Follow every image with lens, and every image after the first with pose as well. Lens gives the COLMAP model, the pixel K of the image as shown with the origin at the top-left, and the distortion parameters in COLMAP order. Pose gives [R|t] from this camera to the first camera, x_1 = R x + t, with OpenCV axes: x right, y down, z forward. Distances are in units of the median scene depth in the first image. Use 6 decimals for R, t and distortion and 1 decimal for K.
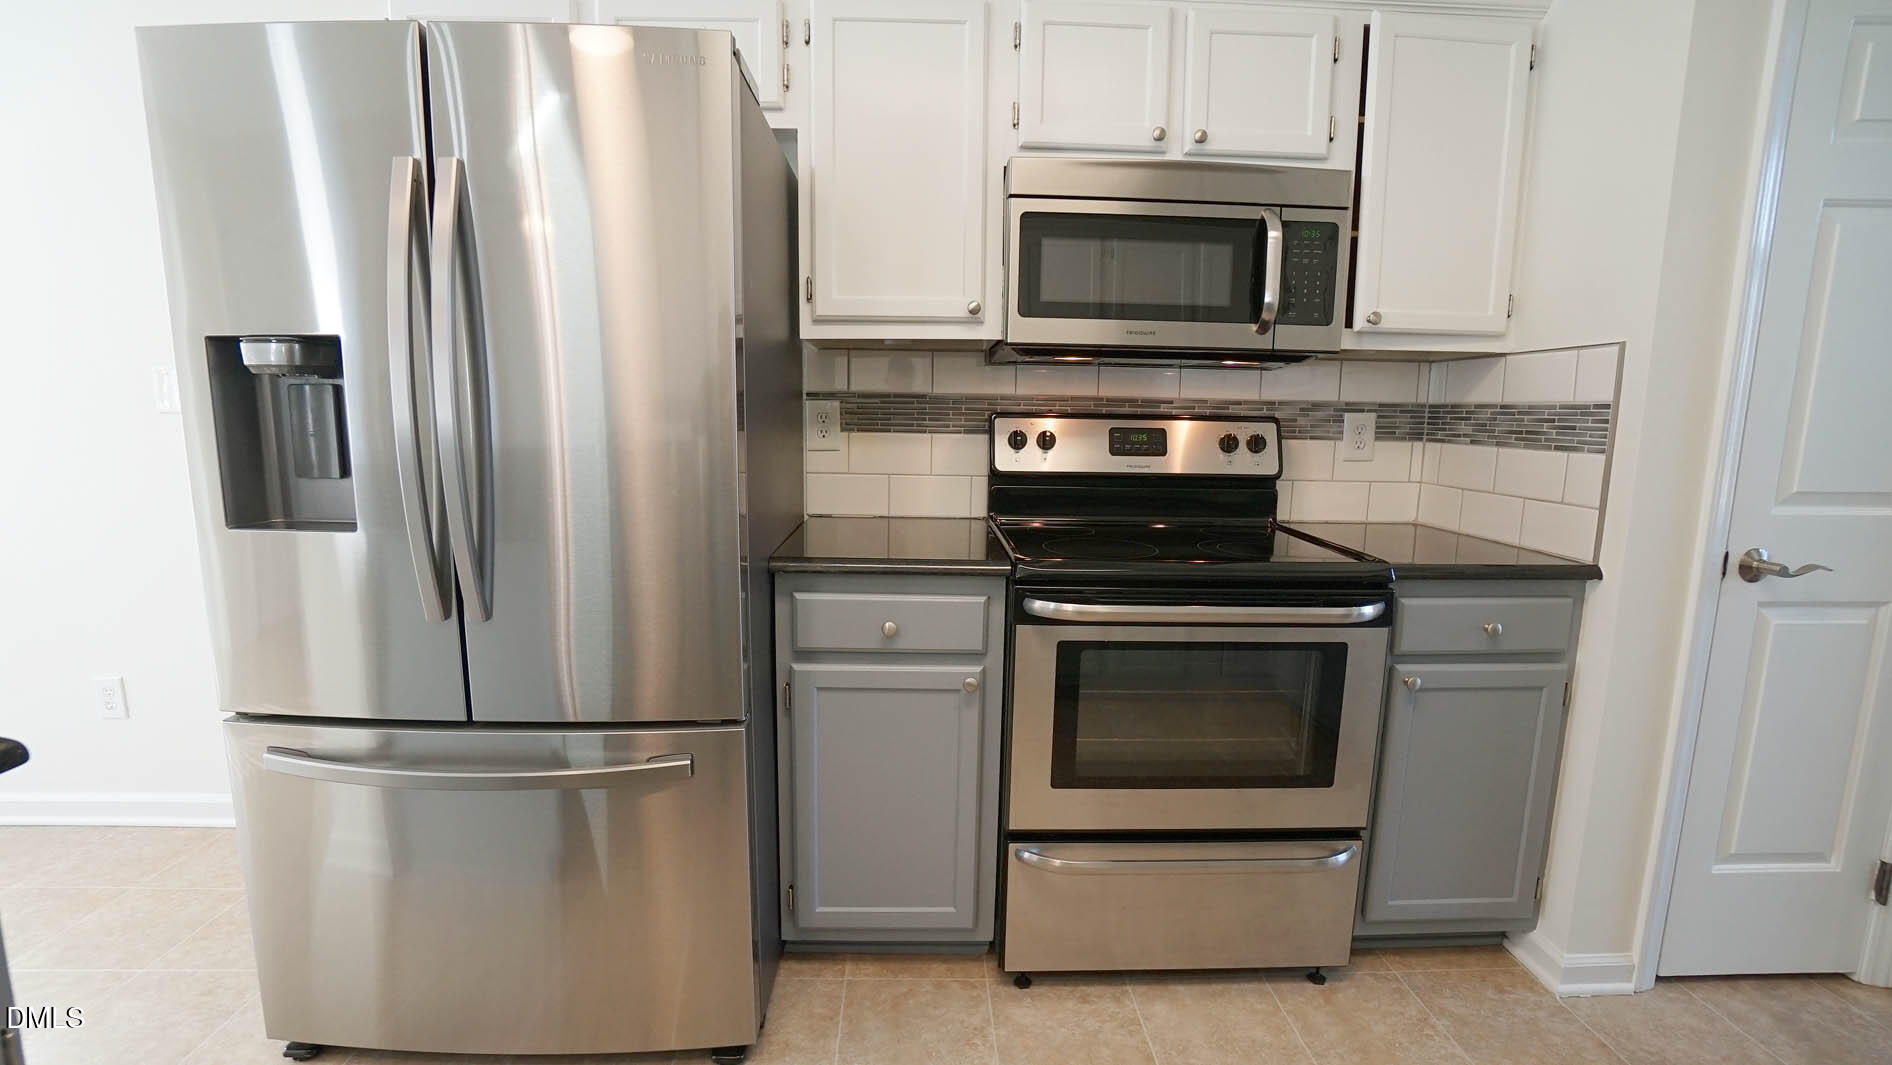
lens RADIAL K [[834.7, 0, 936.1], [0, 834.7, 539.4], [0, 0, 1]] dist [-0.059220, 0.019131]
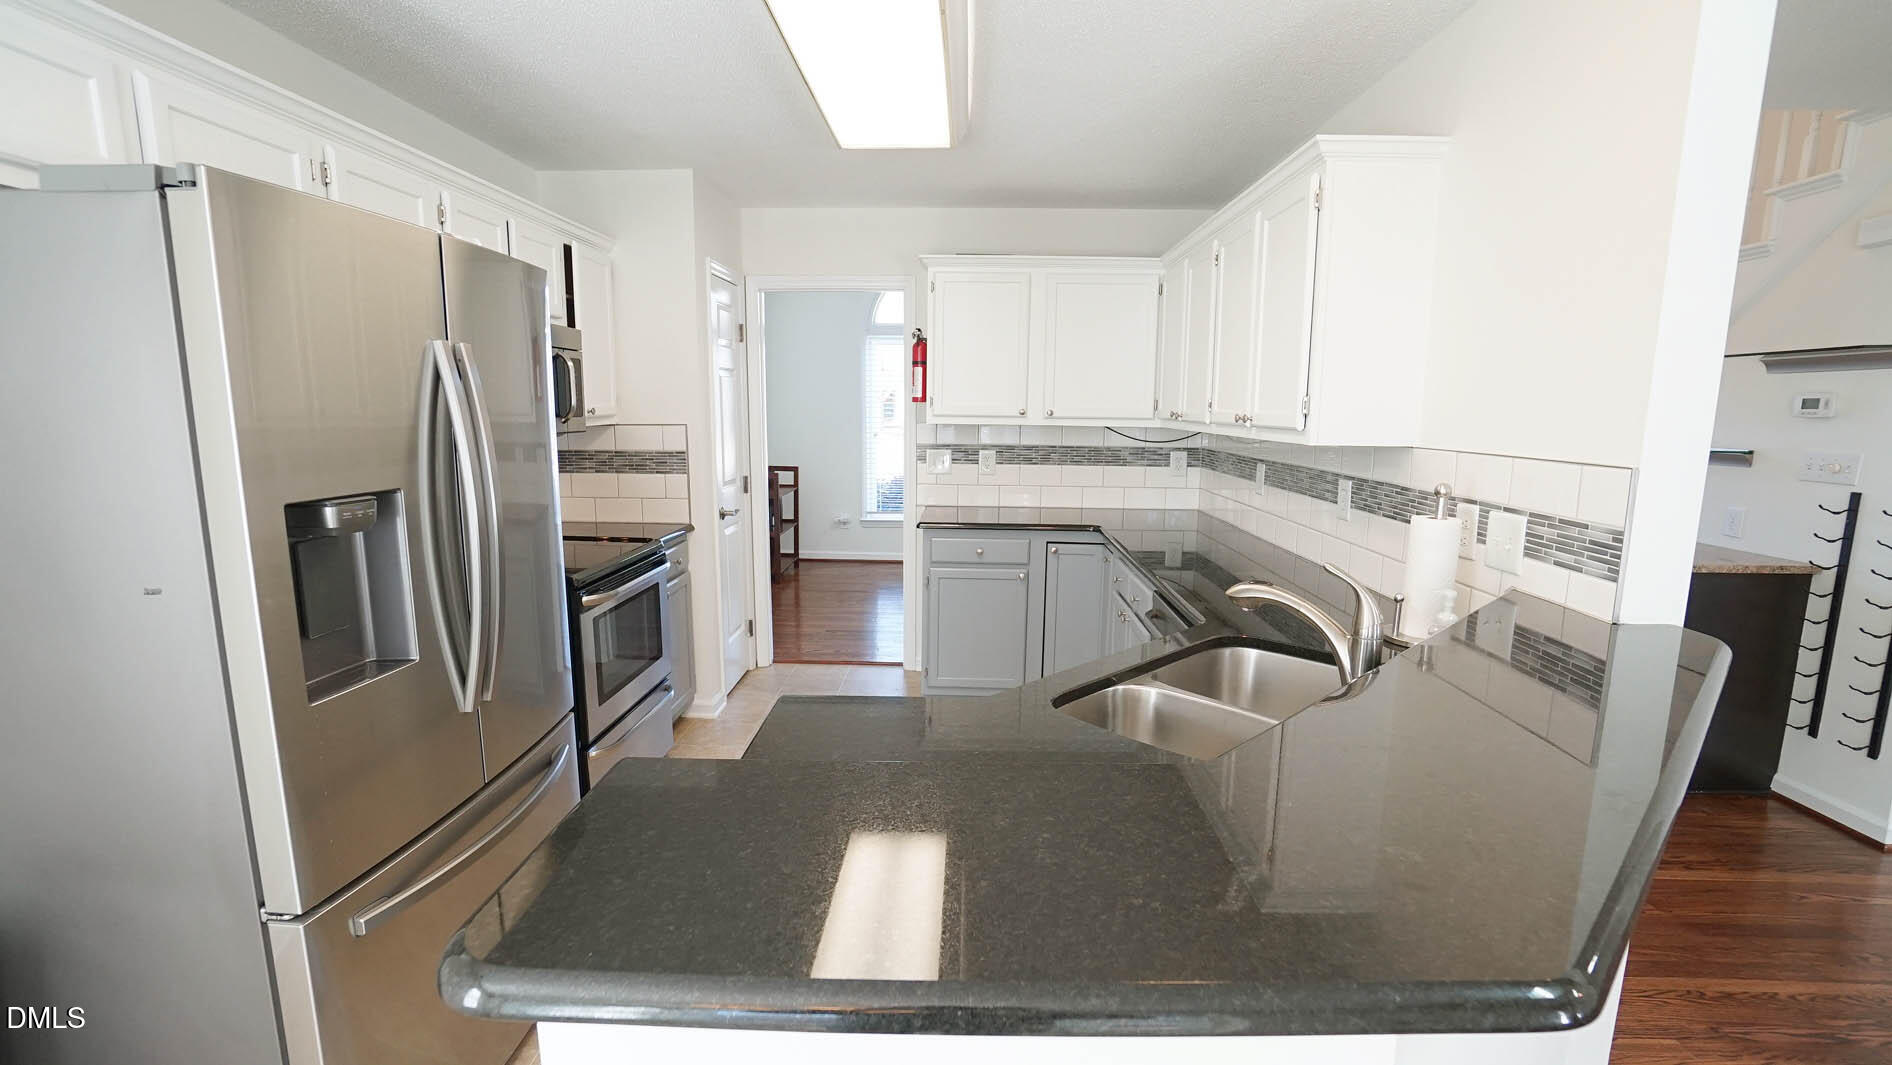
lens RADIAL K [[834.7, 0, 938.3], [0, 834.7, 543.5], [0, 0, 1]] dist [-0.059220, 0.019131]
pose [[0.066473, -0.178073, 0.981770, -1.284914], [0.146648, 0.975004, 0.166916, -0.182864], [-0.986953, 0.132879, 0.090926, 0.127009]]
